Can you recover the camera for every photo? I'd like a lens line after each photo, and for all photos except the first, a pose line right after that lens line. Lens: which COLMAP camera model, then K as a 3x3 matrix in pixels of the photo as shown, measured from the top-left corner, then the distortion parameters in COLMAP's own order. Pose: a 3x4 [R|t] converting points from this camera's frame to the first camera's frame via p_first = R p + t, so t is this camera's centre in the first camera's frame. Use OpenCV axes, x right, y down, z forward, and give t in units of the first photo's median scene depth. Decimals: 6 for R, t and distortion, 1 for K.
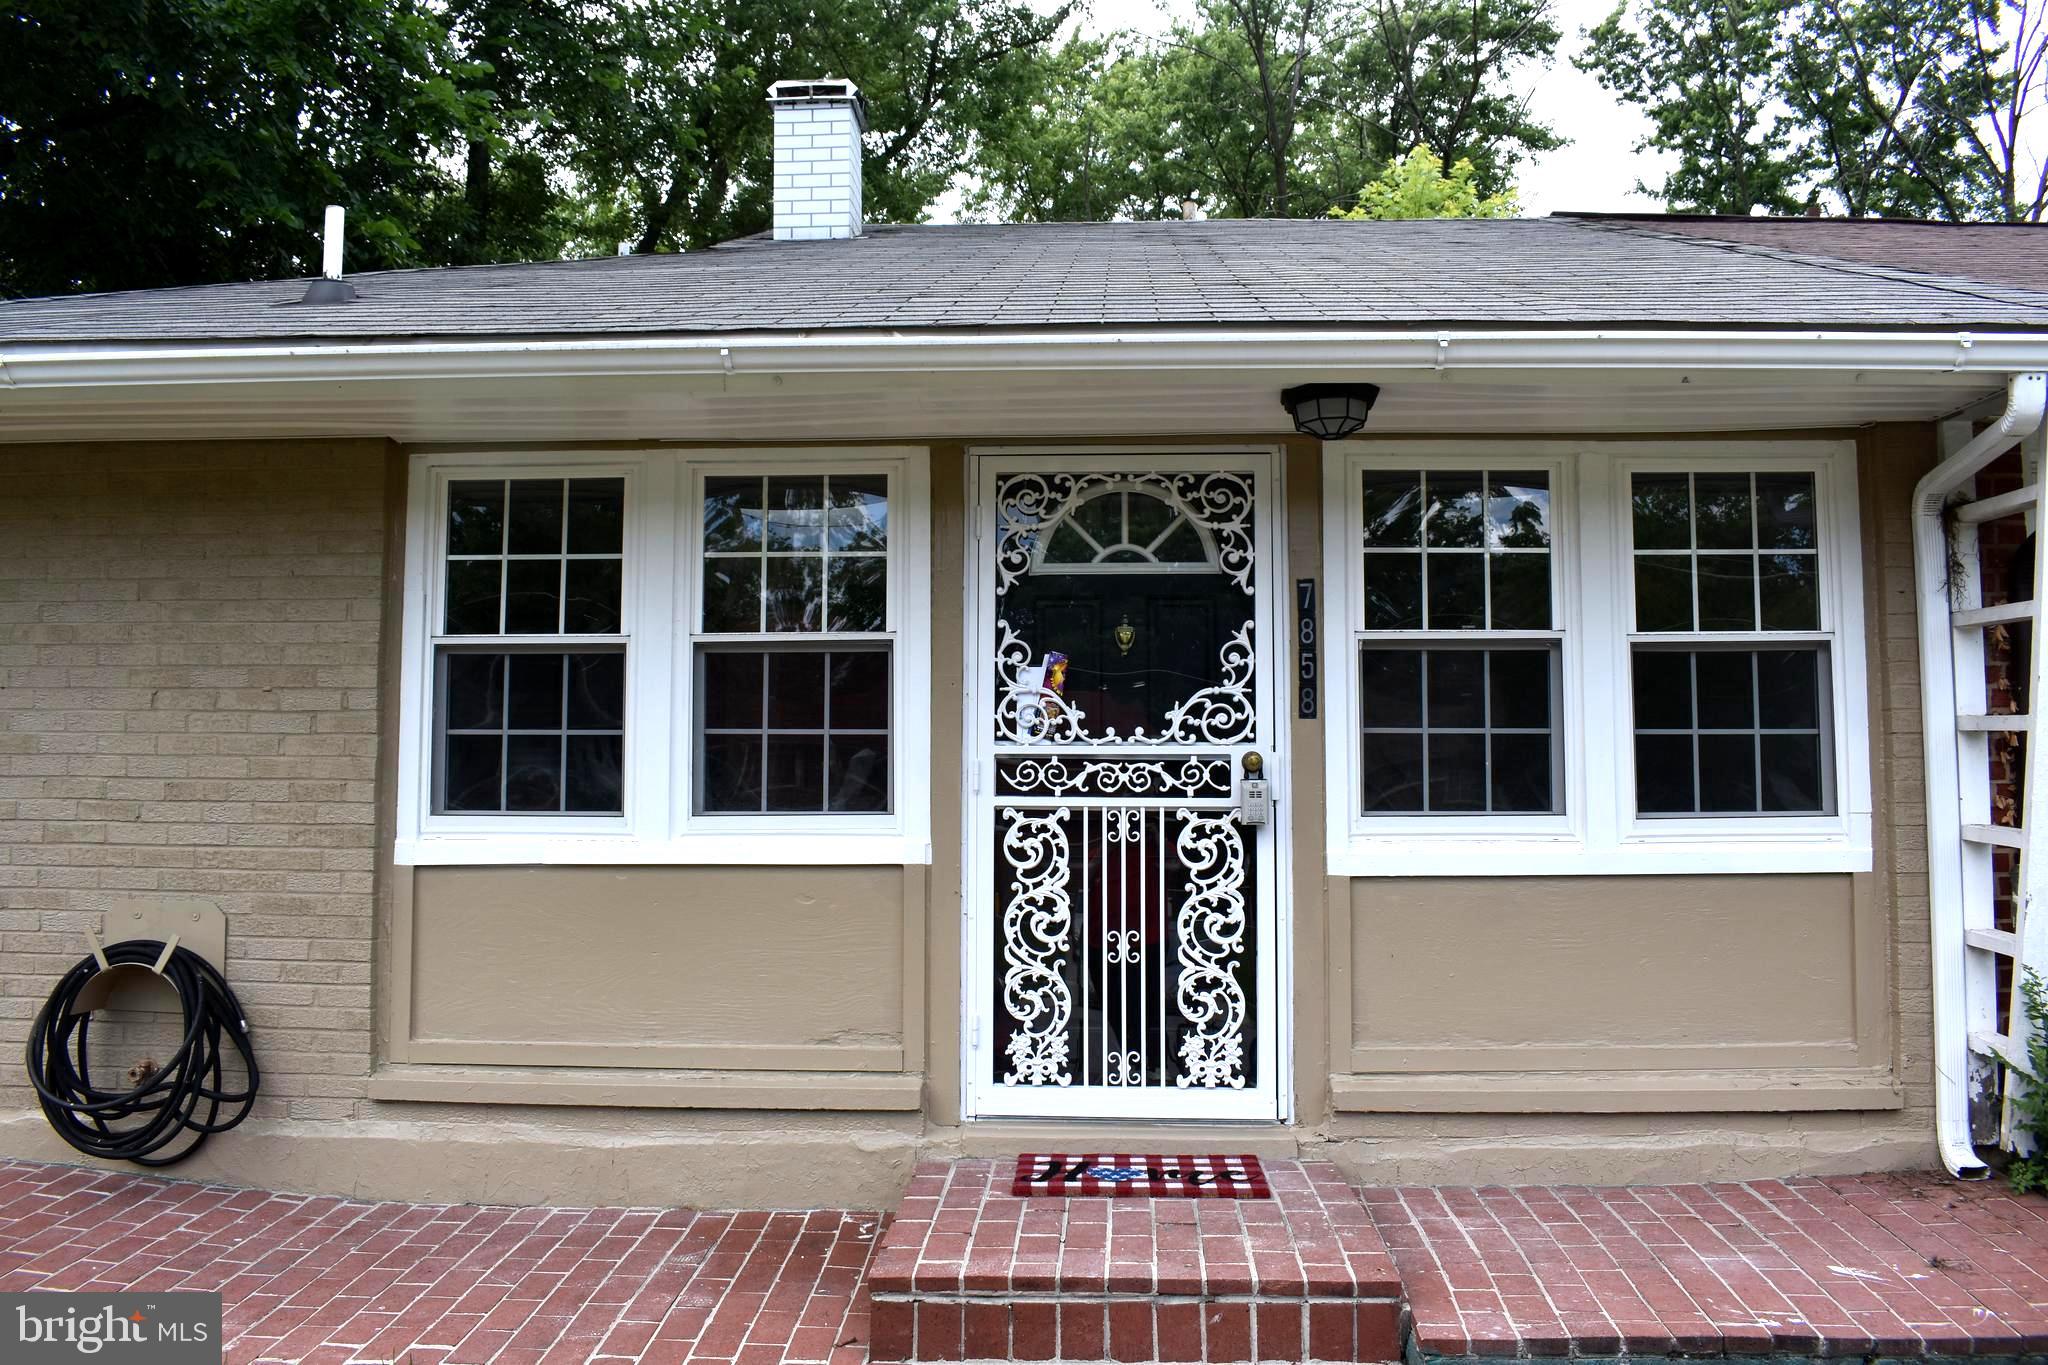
lens RADIAL K [[1607.5, 0, 1023.3], [0, 1607.5, 673.2], [0, 0, 1]] dist [-0.095344, 0.016902]
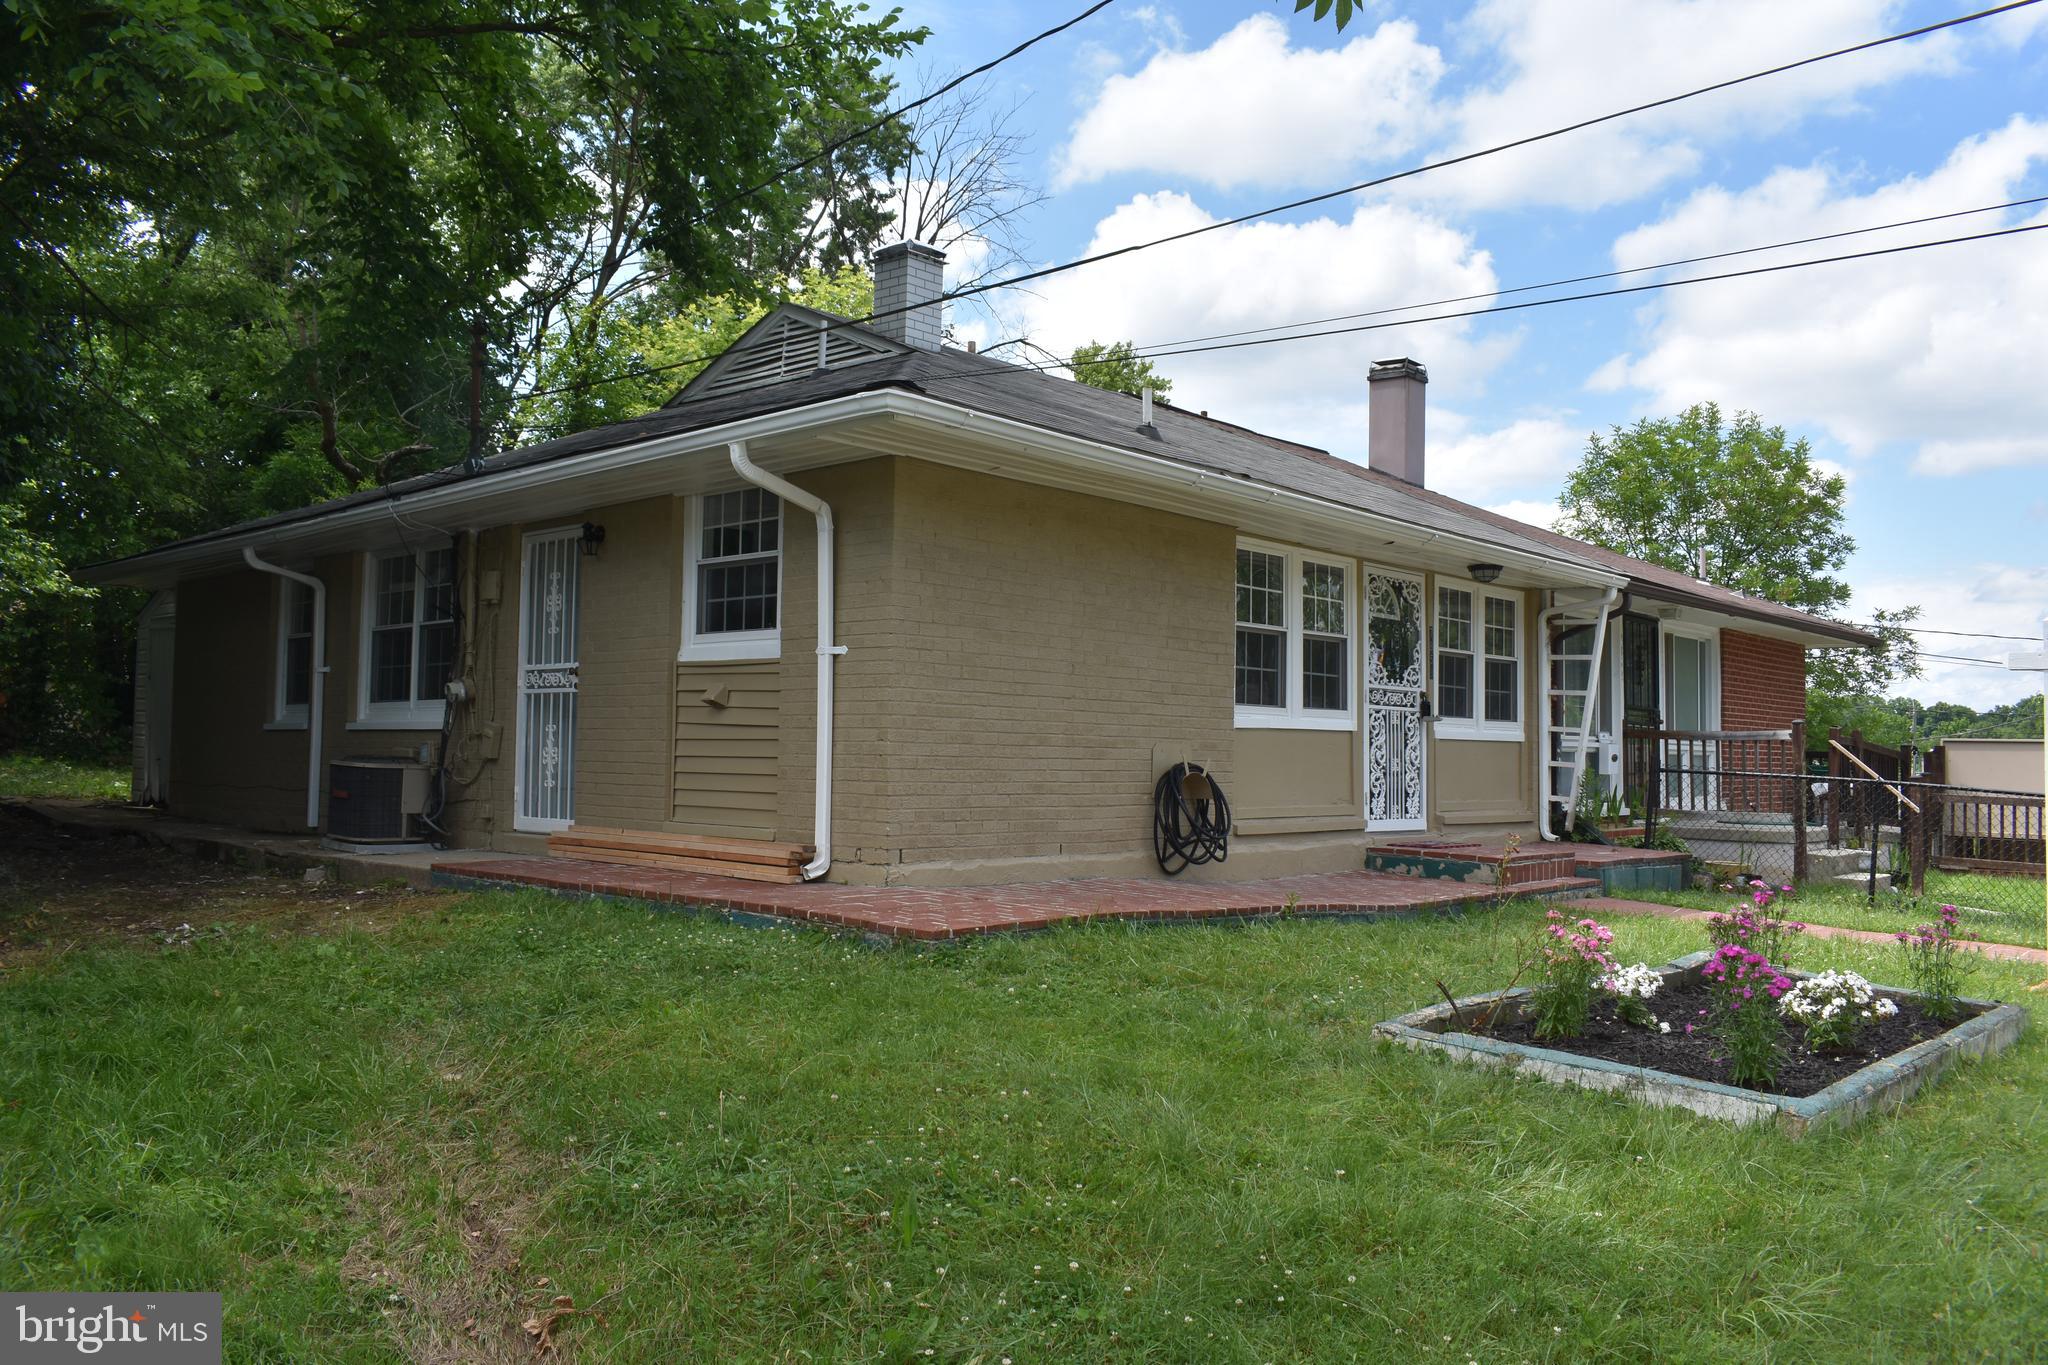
lens RADIAL K [[1607.5, 0, 1023.3], [0, 1607.5, 673.2], [0, 0, 1]] dist [-0.095344, 0.016902]
pose [[0.640105, 0.048820, 0.766734, -2.269419], [-0.074112, 0.997249, -0.001625, 0.072485], [-0.764704, -0.055784, 0.641962, -0.179289]]
